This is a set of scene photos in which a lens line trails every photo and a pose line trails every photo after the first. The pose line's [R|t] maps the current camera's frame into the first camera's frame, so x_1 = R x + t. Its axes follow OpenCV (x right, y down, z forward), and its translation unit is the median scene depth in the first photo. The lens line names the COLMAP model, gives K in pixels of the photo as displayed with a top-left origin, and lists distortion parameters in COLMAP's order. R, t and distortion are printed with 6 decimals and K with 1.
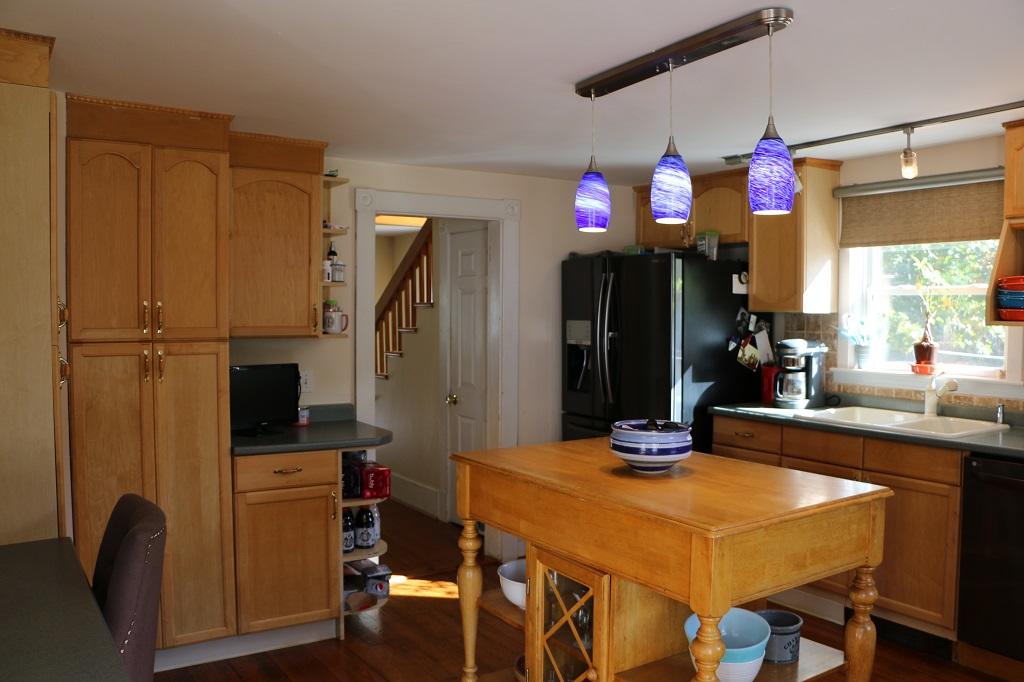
lens RADIAL K [[821.1, 0, 513.7], [0, 821.1, 340.5], [0, 0, 1]] dist [-0.106137, 0.046718]
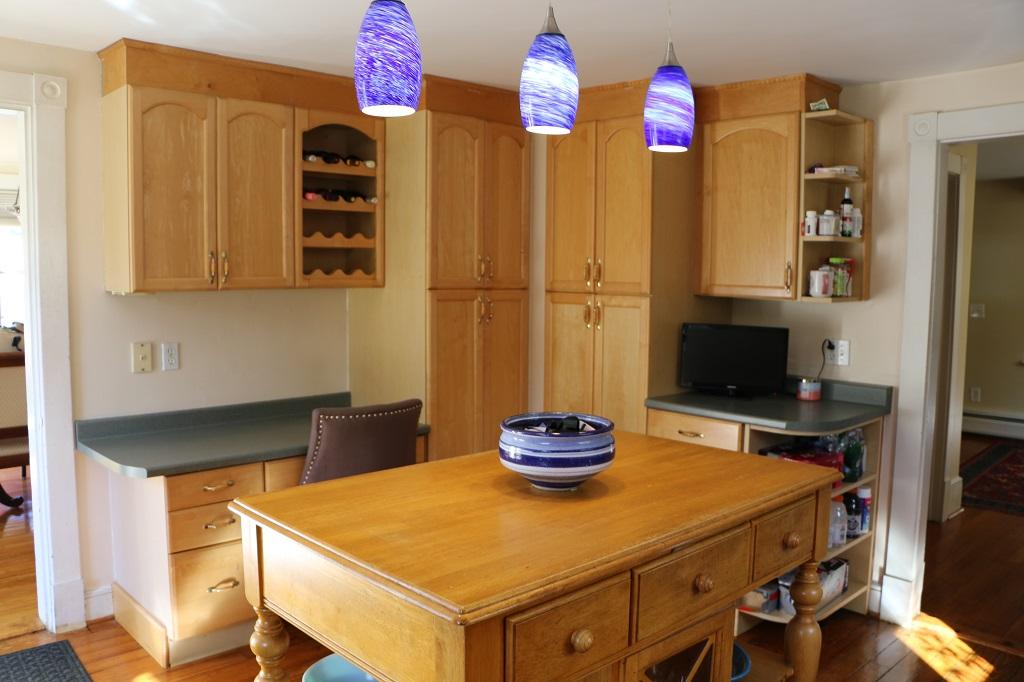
lens RADIAL K [[821.1, 0, 514.2], [0, 821.1, 342.7], [0, 0, 1]] dist [-0.106137, 0.046718]
pose [[0.181449, 0.088469, -0.979413, 0.590432], [-0.044886, 0.995652, 0.081621, -0.016517], [0.982375, 0.029152, 0.184631, 0.573916]]
